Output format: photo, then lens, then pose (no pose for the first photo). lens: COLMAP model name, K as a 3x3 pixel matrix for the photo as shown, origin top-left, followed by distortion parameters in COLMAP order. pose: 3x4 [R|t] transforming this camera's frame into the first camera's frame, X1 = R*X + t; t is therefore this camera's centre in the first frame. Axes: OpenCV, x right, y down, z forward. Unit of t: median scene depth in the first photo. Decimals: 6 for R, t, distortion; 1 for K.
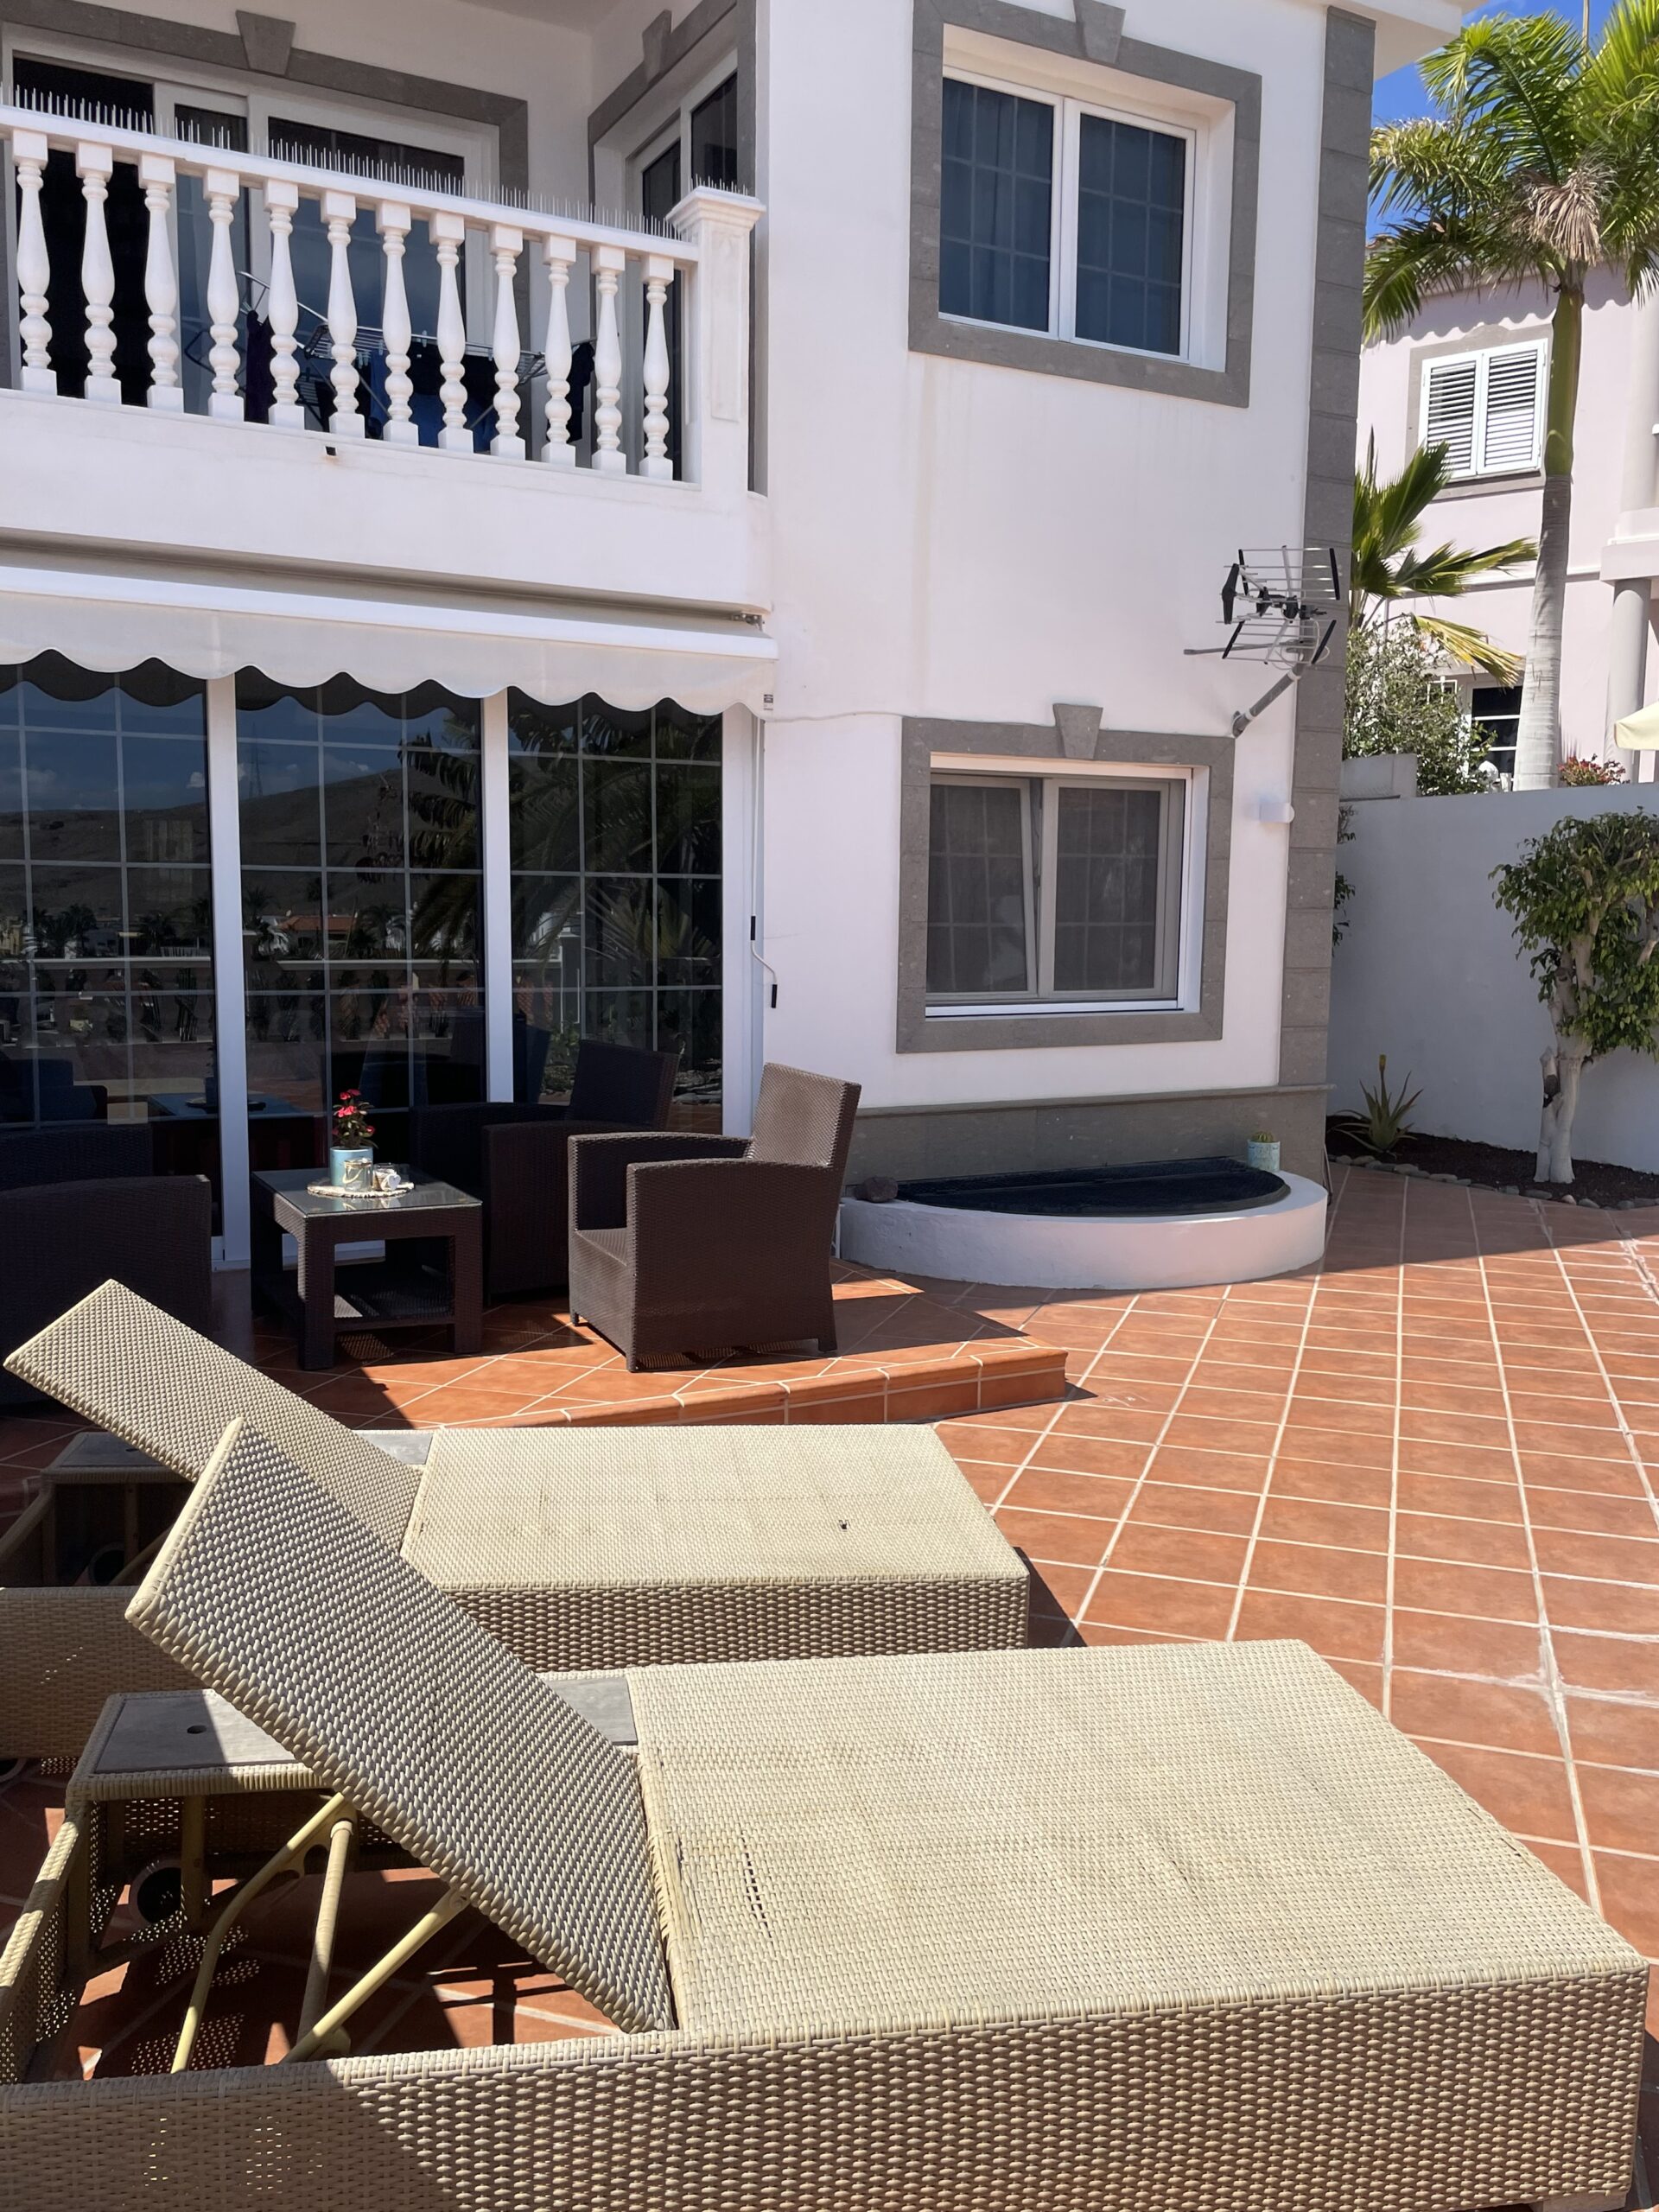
lens RADIAL K [[1801.3, 0, 839.5], [0, 1801.3, 1110.7], [0, 0, 1]] dist [0.107770, -0.148054]
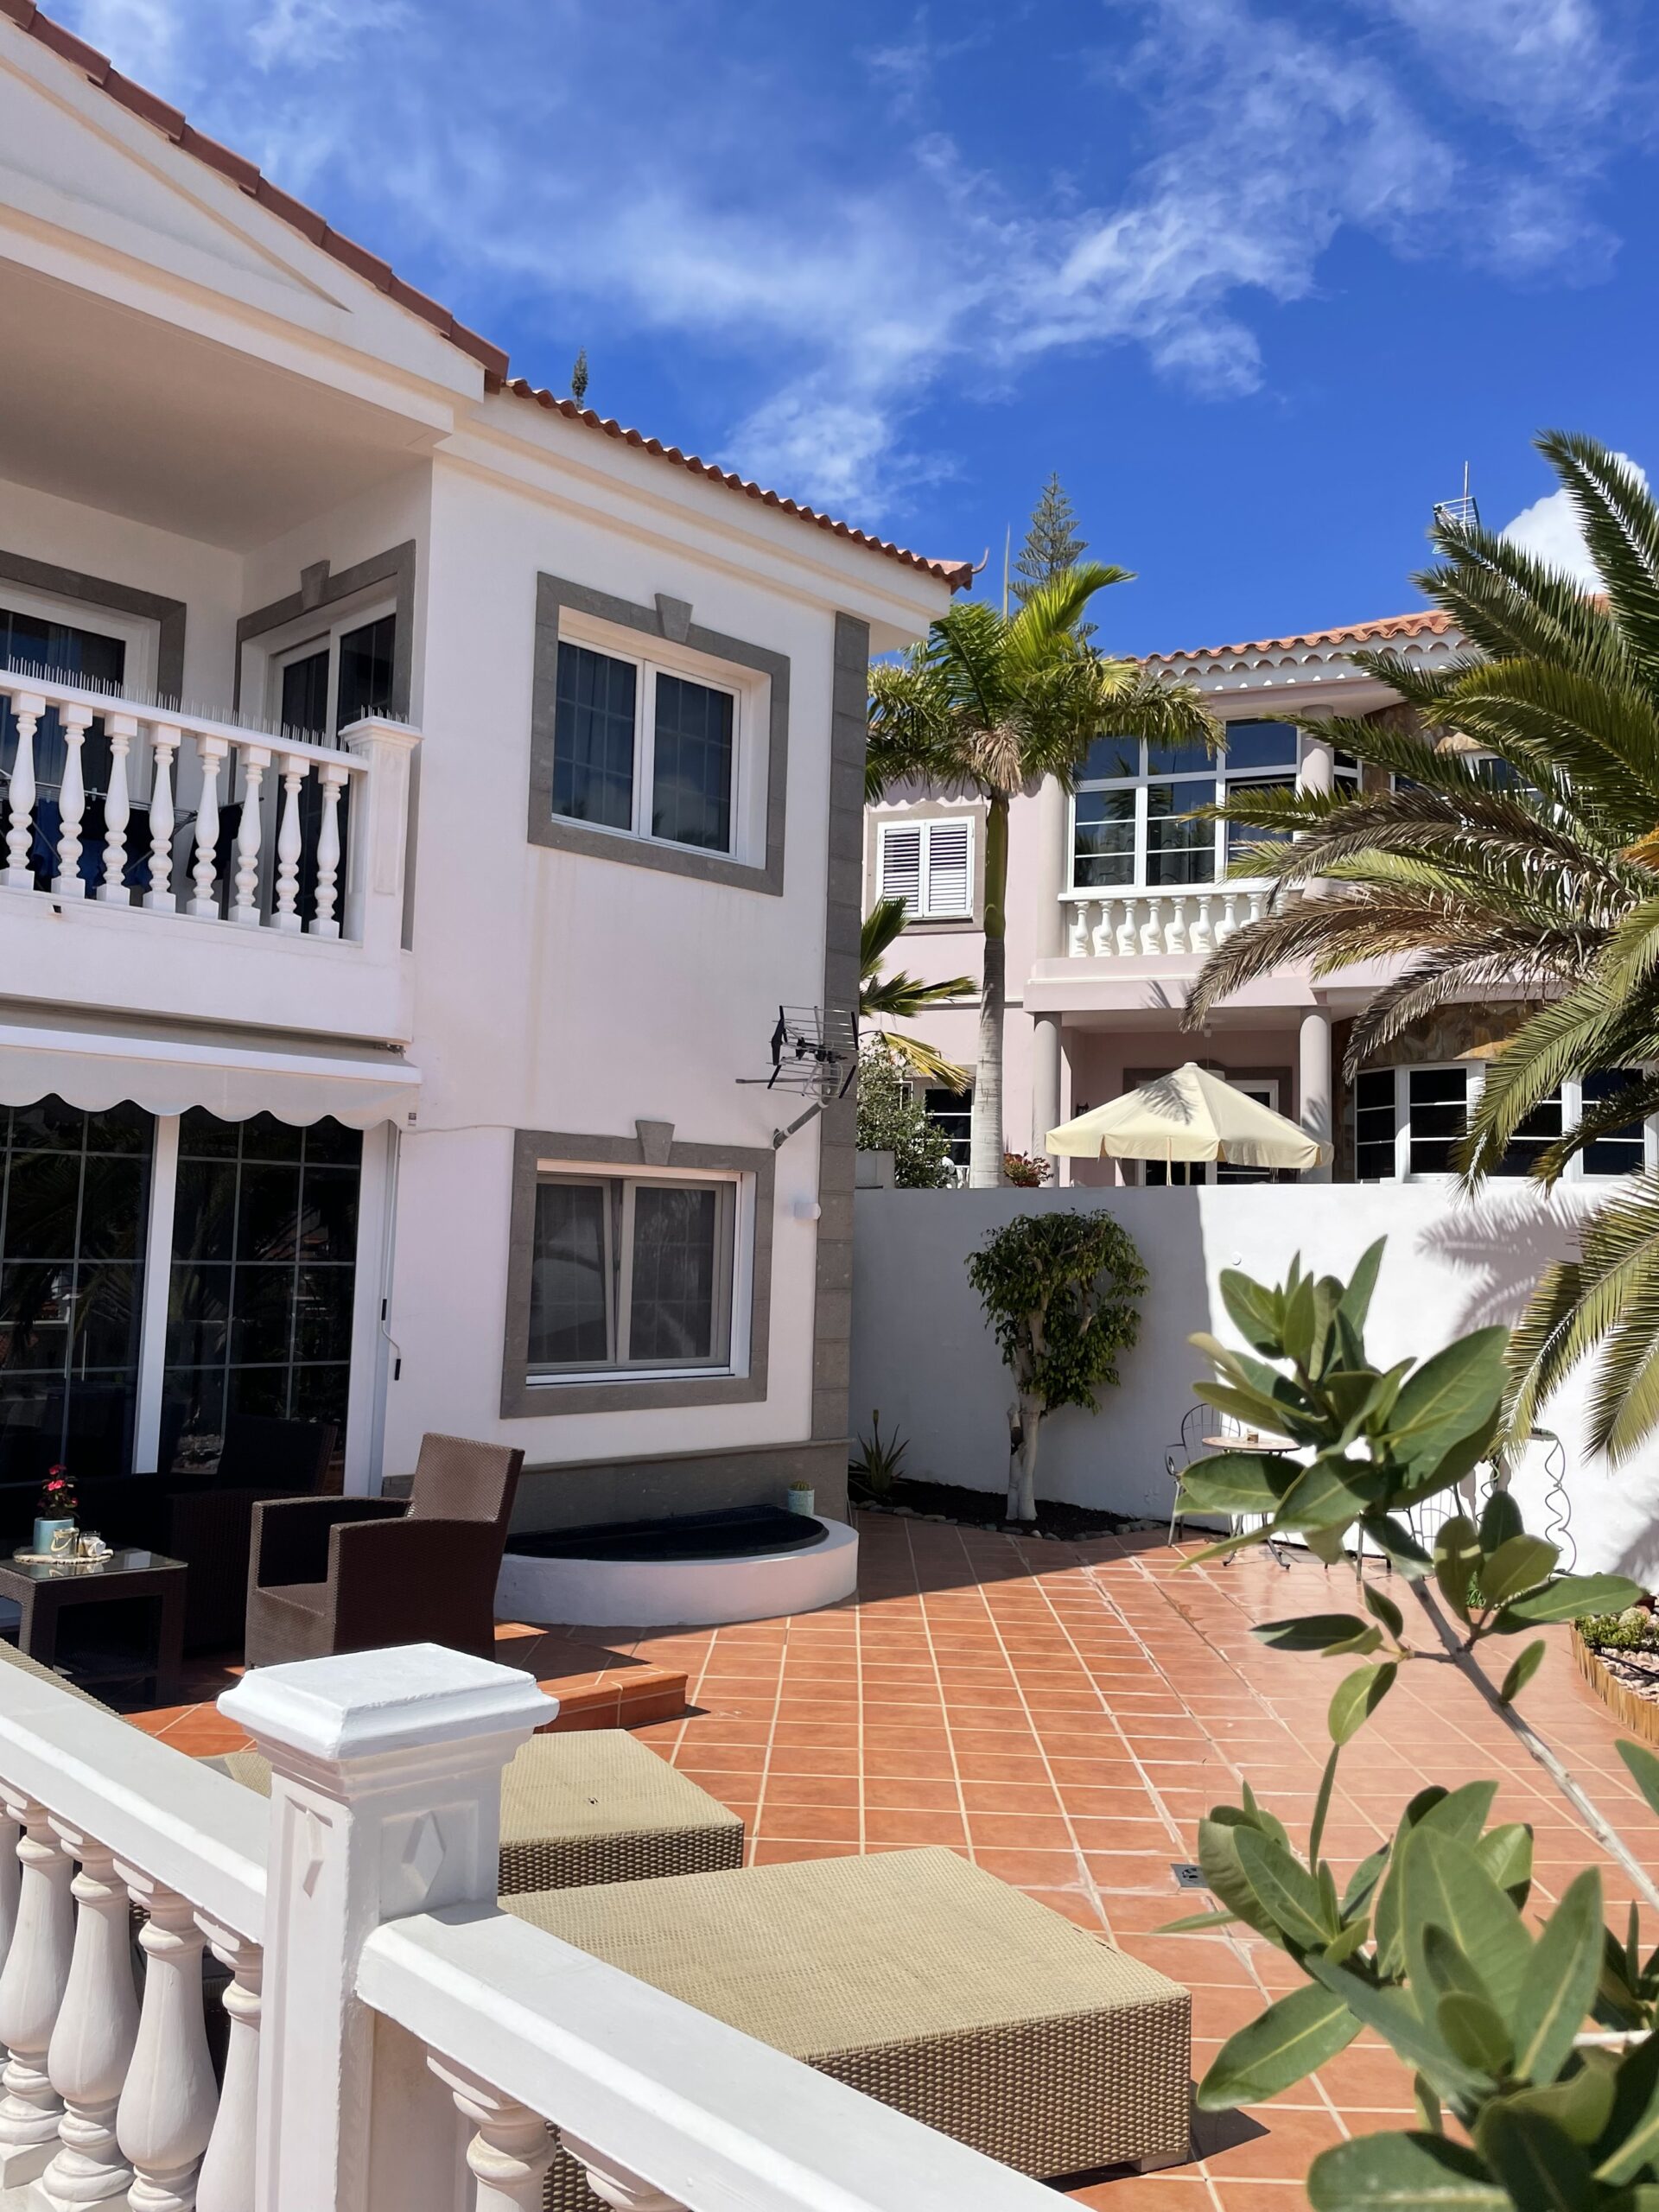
lens RADIAL K [[1801.3, 0, 839.5], [0, 1801.3, 1110.7], [0, 0, 1]] dist [0.107770, -0.148054]
pose [[0.956422, 0.037013, 0.289631, -0.097858], [0.018973, 0.981959, -0.188140, -0.003237], [-0.291369, 0.185437, 0.938465, -0.160327]]
